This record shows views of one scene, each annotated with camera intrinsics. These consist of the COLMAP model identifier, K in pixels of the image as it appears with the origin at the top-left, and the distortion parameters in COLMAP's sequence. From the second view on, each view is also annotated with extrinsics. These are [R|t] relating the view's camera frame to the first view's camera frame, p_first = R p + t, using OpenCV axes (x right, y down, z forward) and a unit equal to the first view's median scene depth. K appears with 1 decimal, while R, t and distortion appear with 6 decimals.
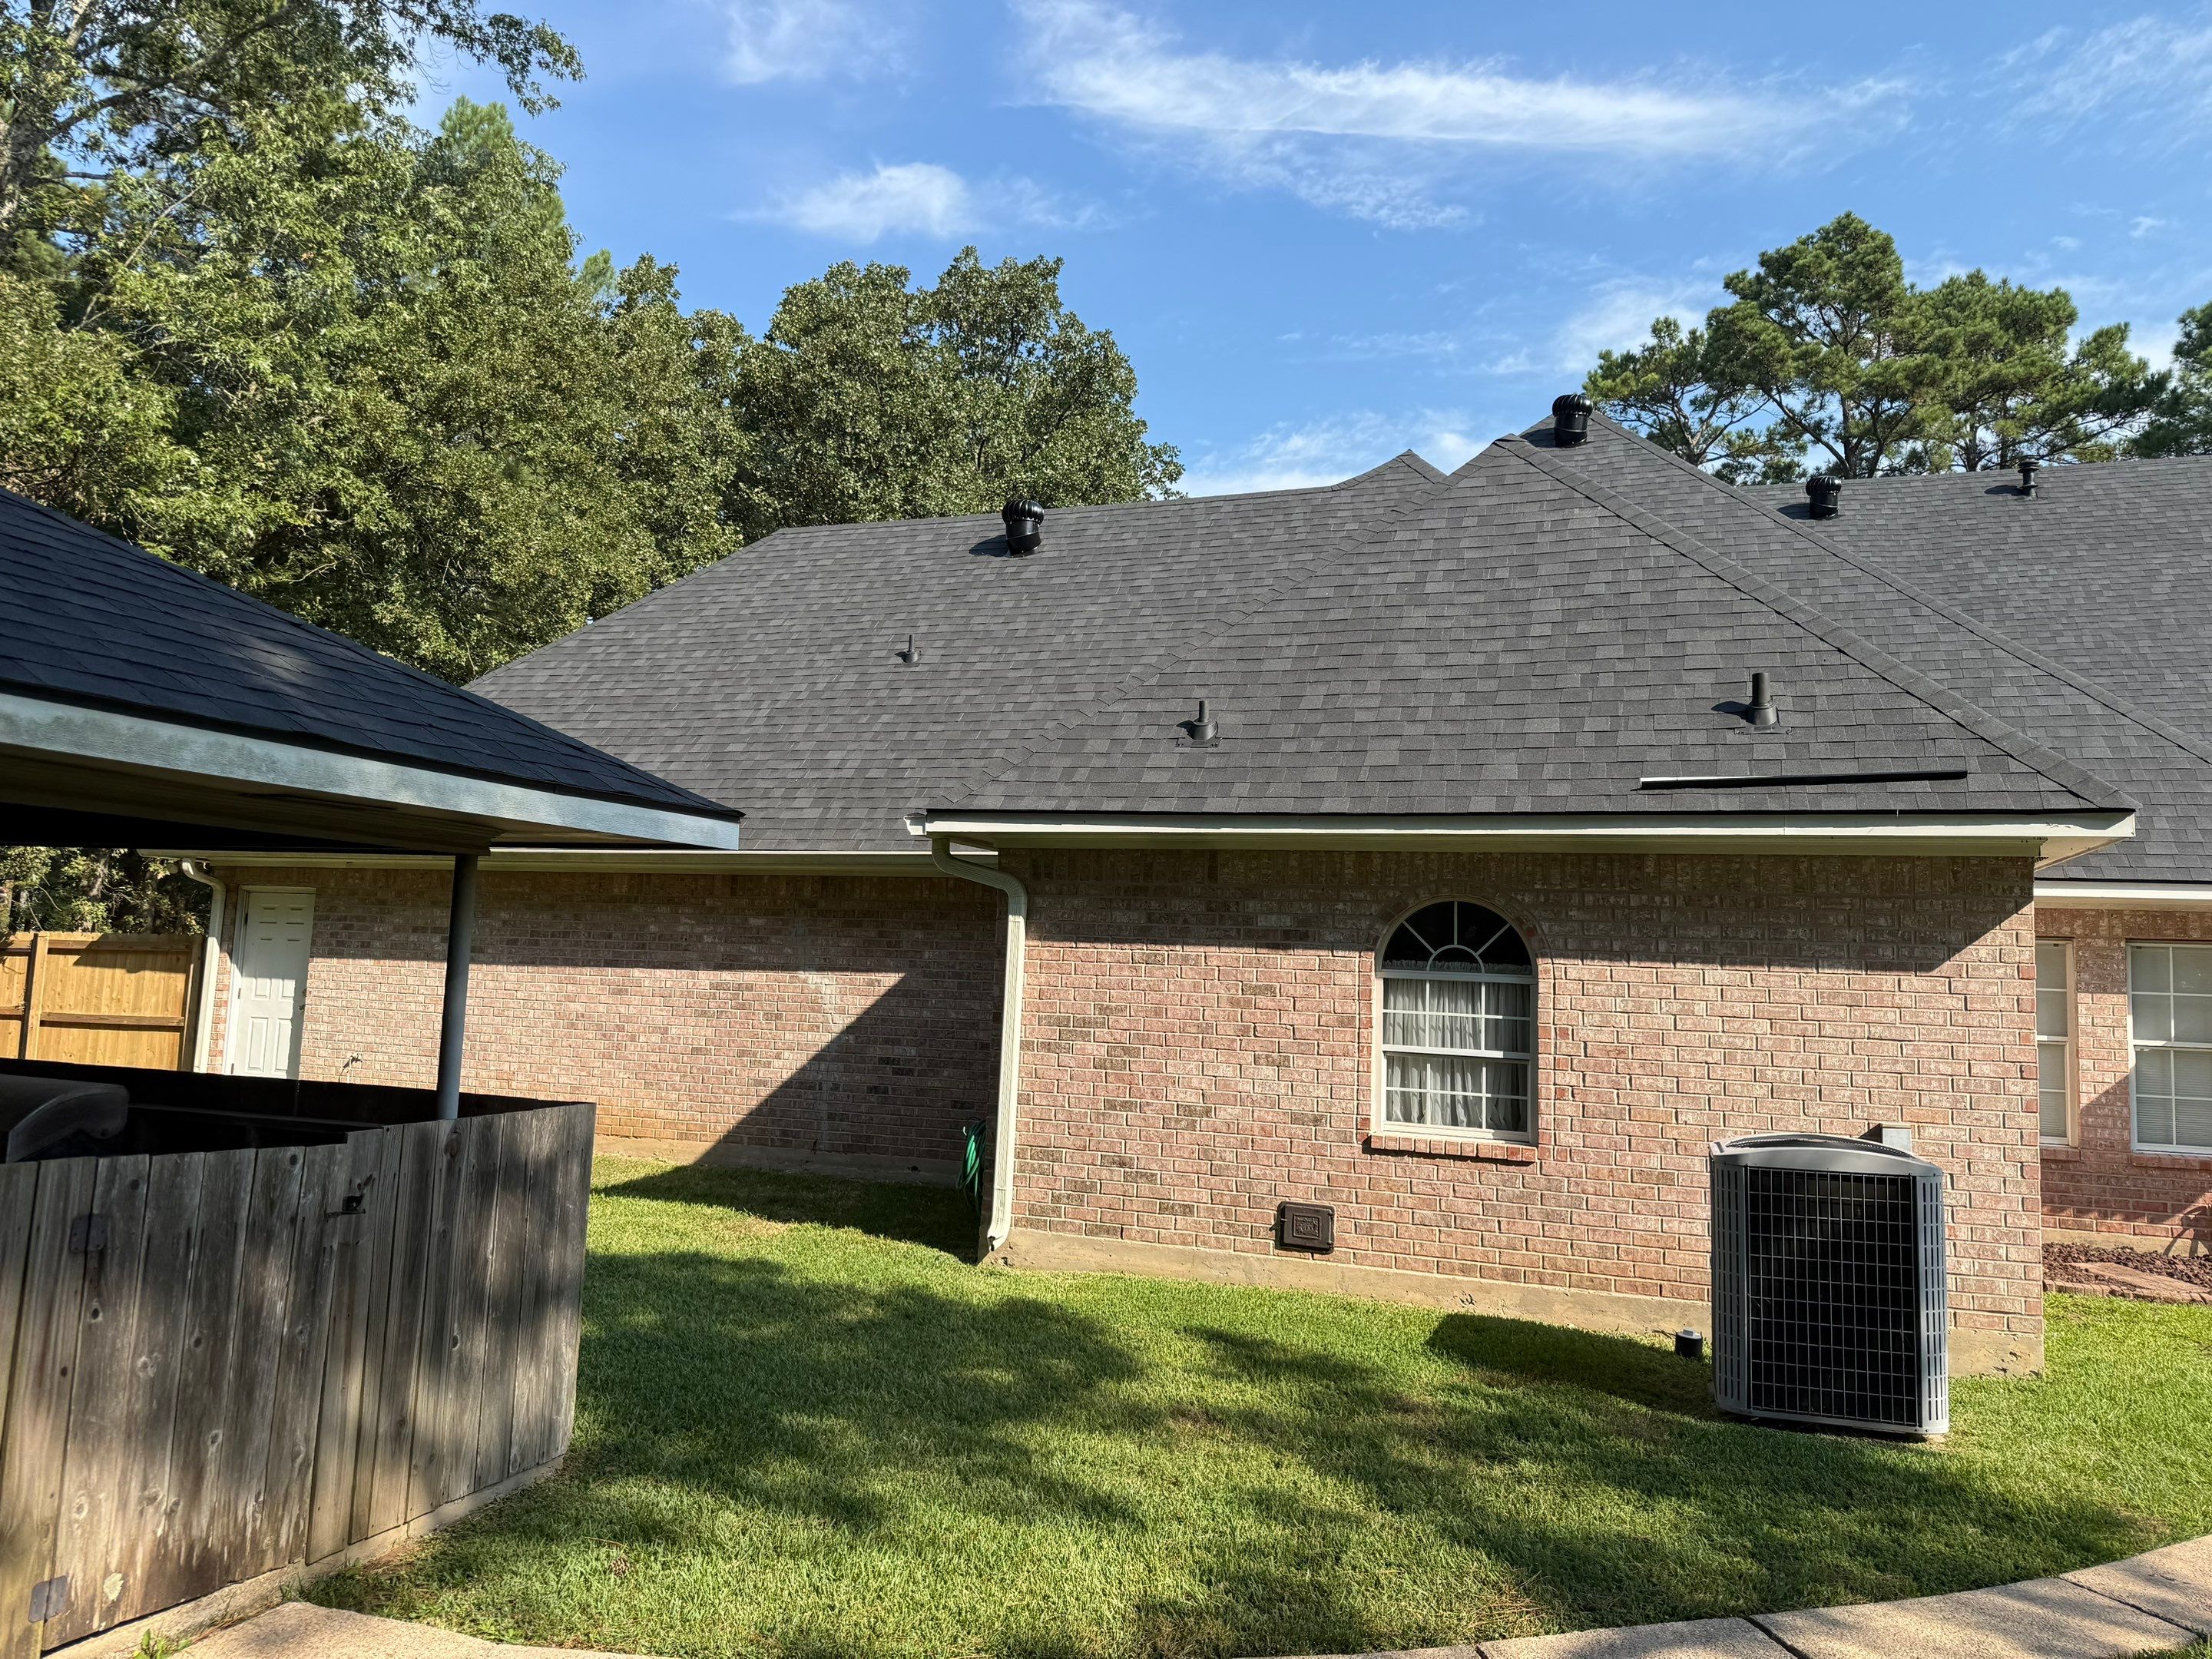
lens RADIAL K [[1555.2, 0, 1104.9], [0, 1555.2, 810.0], [0, 0, 1]] dist [0.087830, -0.126510]
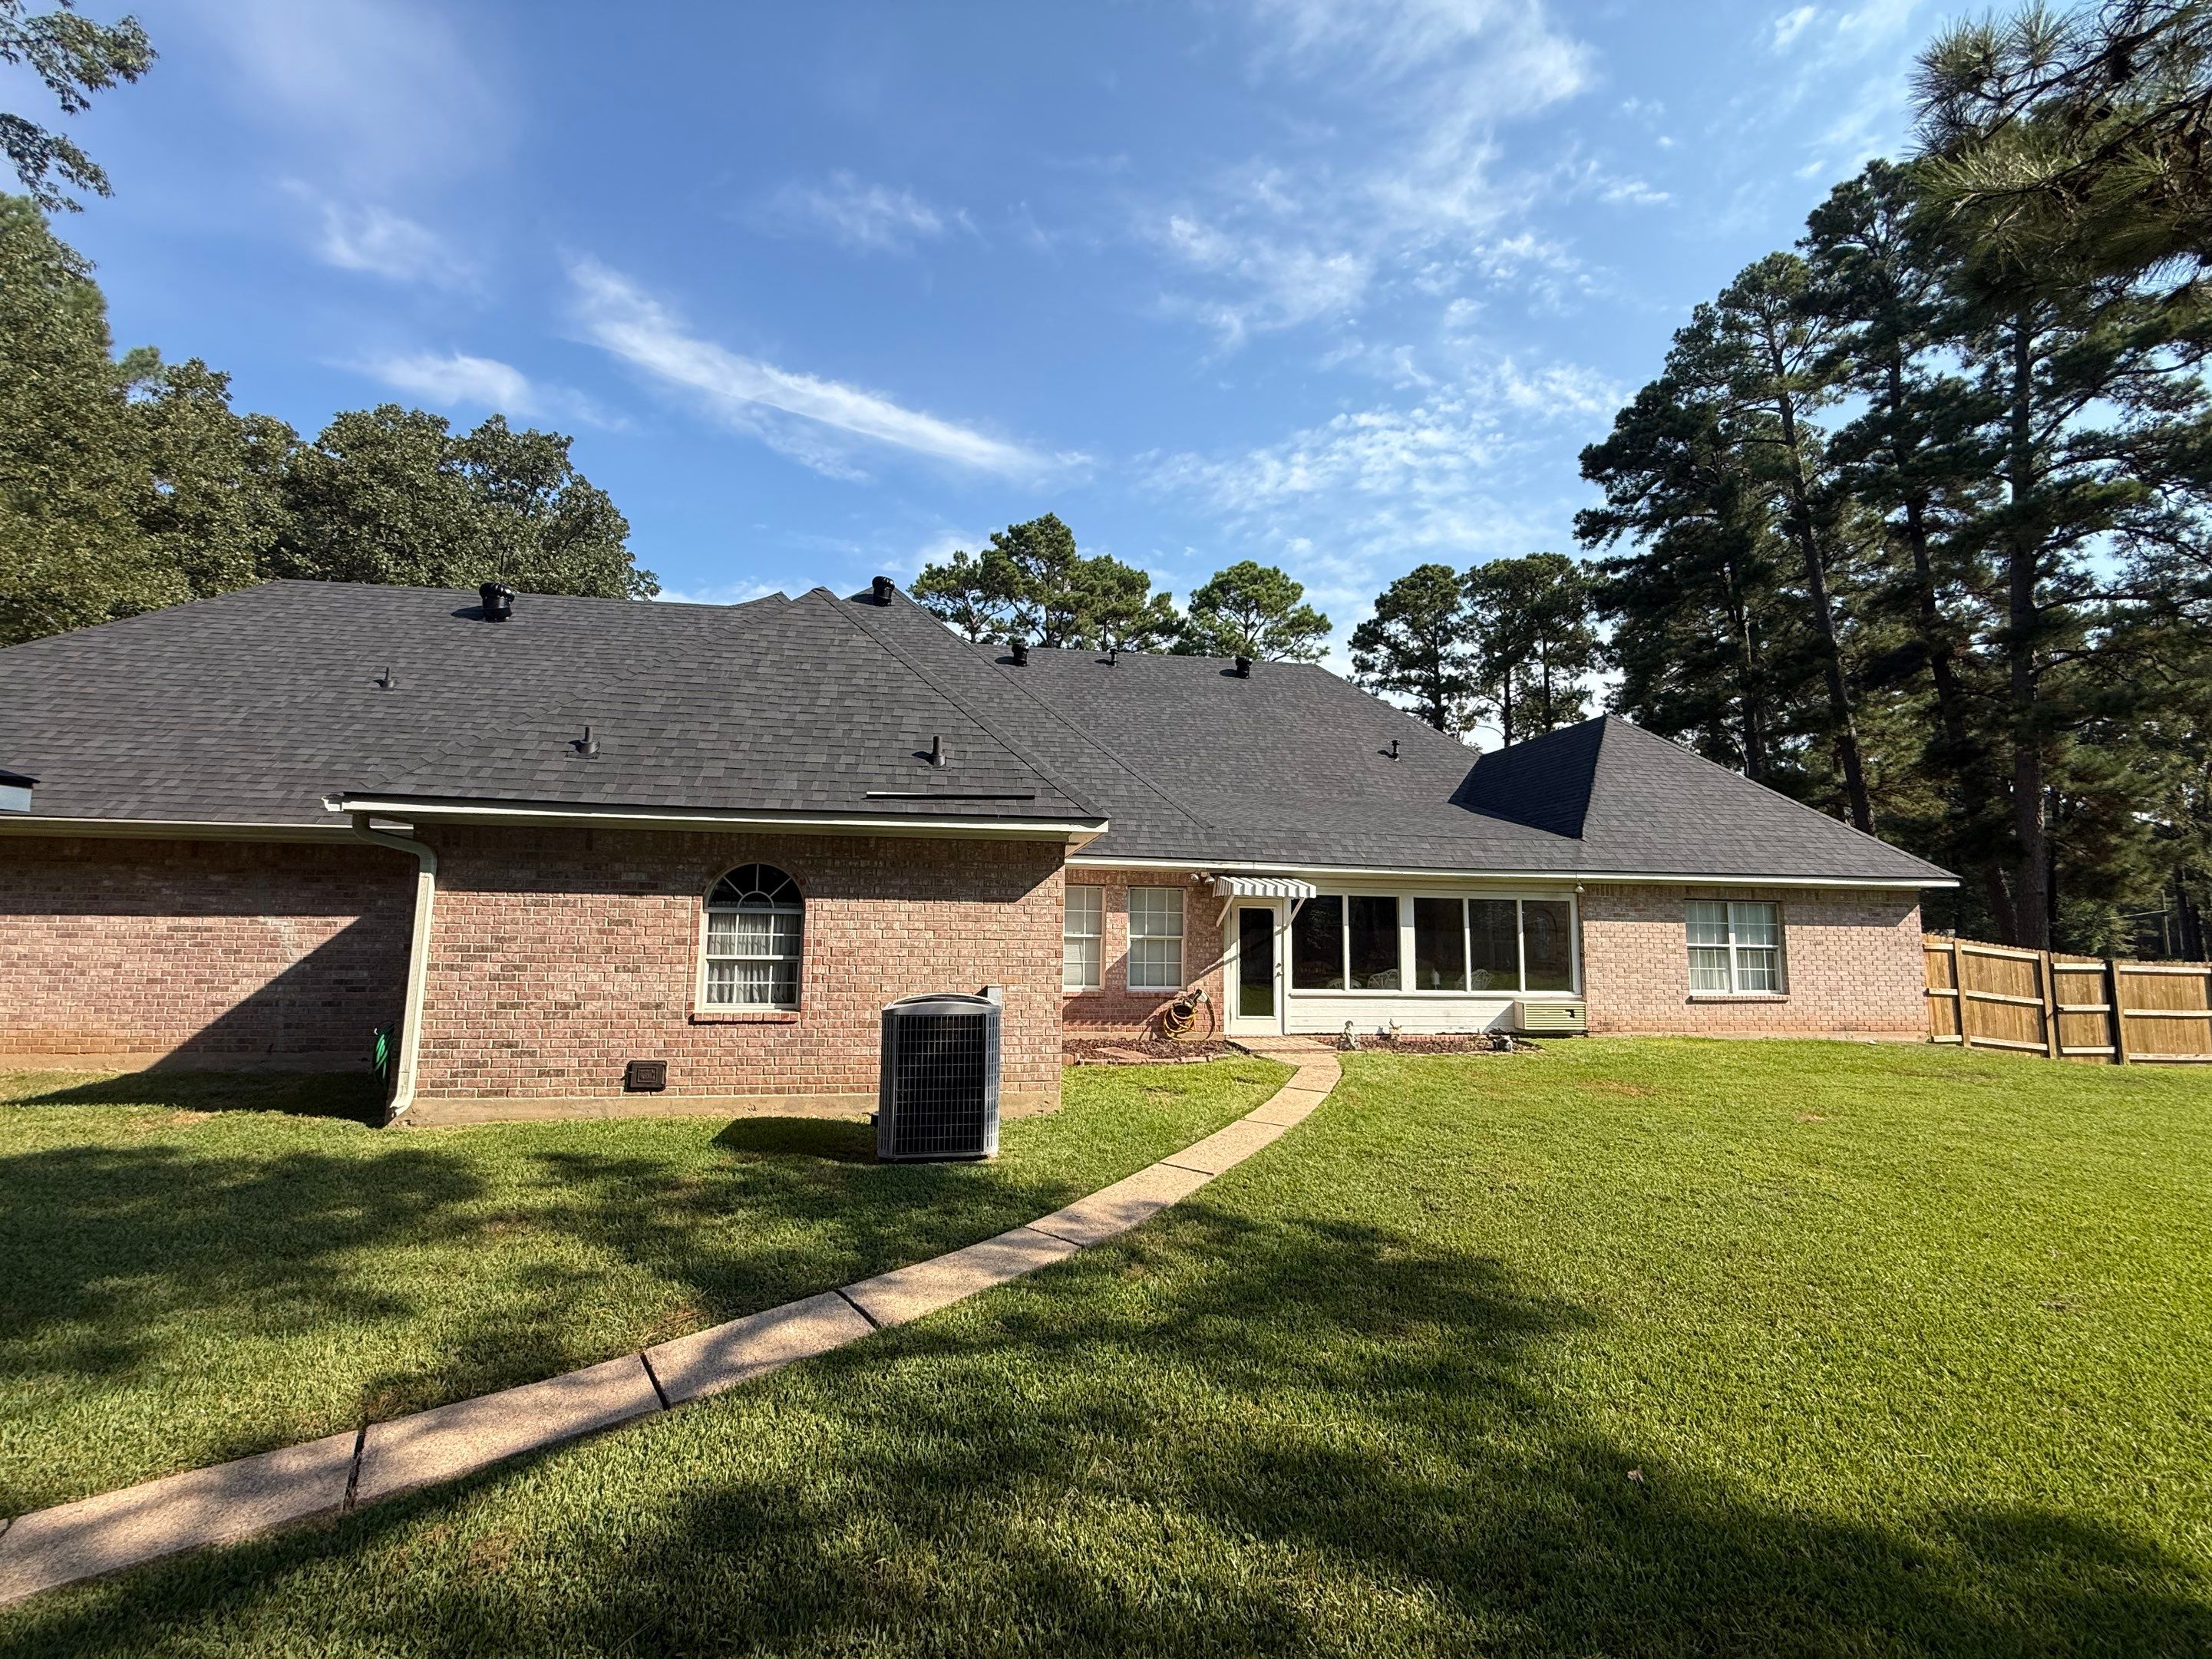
lens RADIAL K [[886.1, 0, 1106.0], [0, 886.1, 829.5], [0, 0, 1]] dist [-0.001698, 0.001068]
pose [[0.877449, 0.026093, 0.478960, 0.094571], [-0.032889, 0.999442, 0.005804, 0.005457], [-0.478541, -0.020845, 0.877818, 0.025981]]
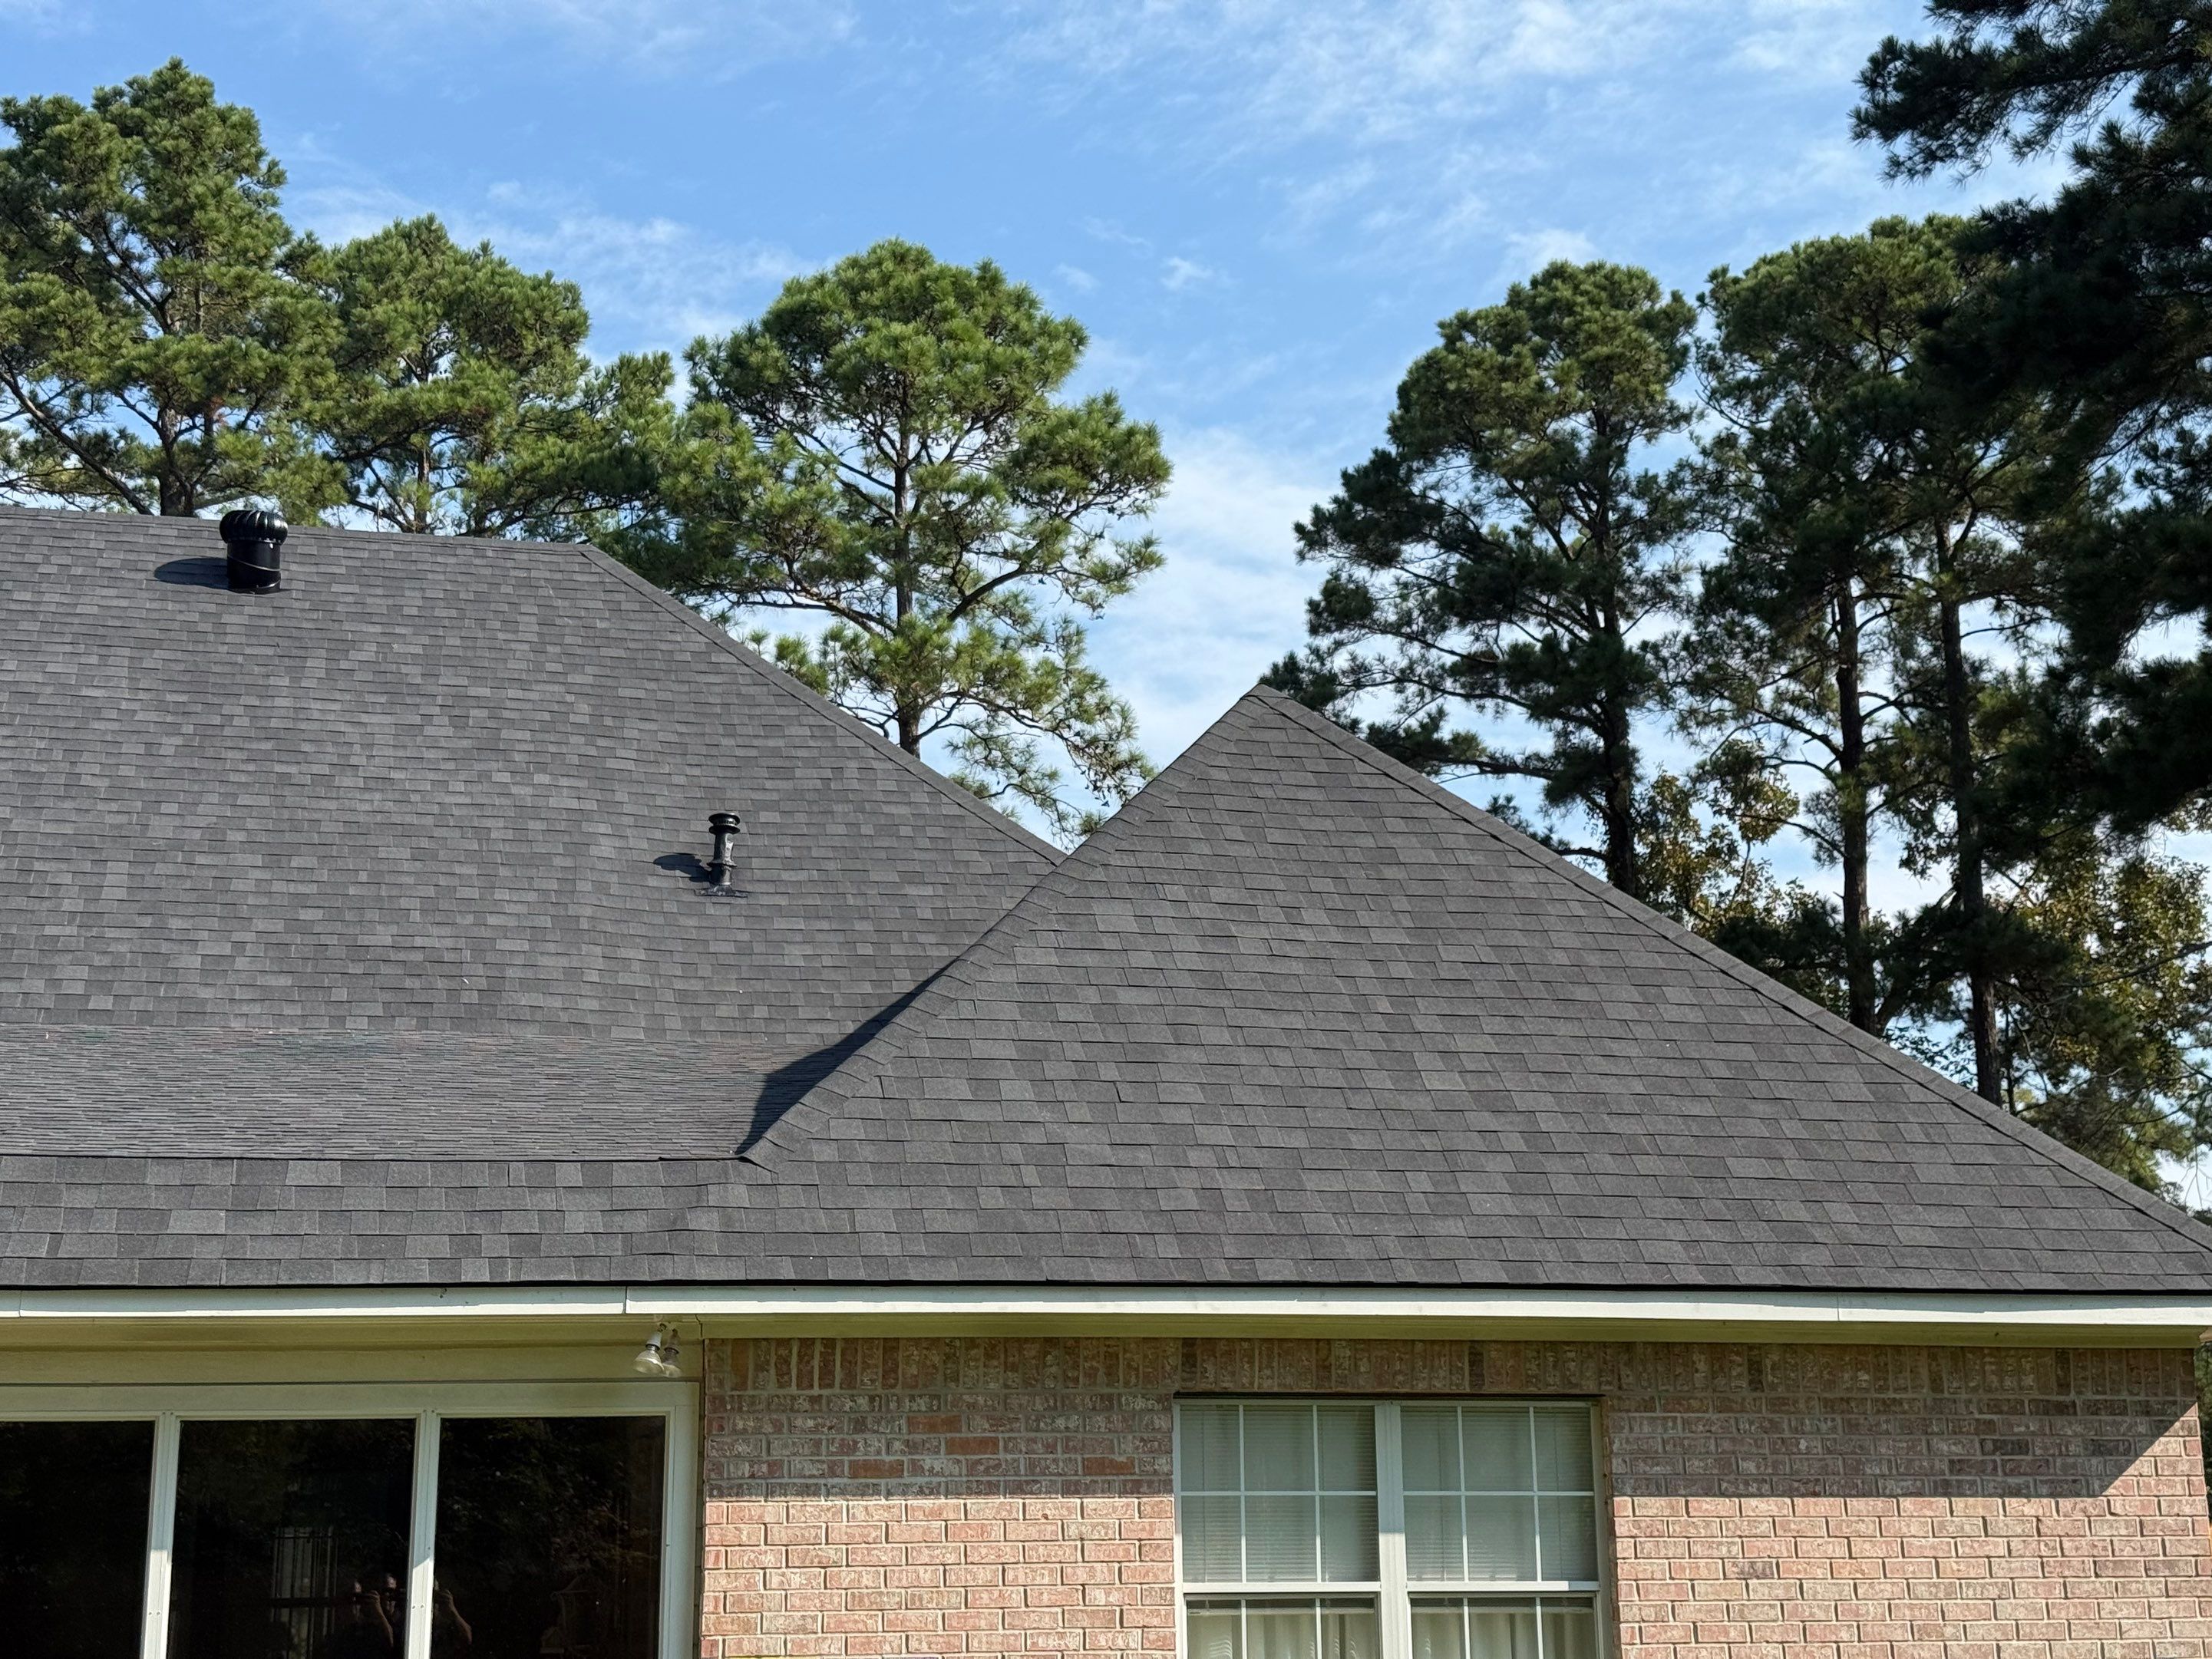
lens RADIAL K [[3082.5, 0, 1147.2], [0, 3082.5, 858.9], [0, 0, 1]] dist [0.212414, -0.502656]
pose [[0.837236, 0.073734, 0.541848, 0.961715], [-0.014207, 0.993466, -0.113238, 0.025415], [-0.546657, 0.087109, 0.832813, -0.209814]]
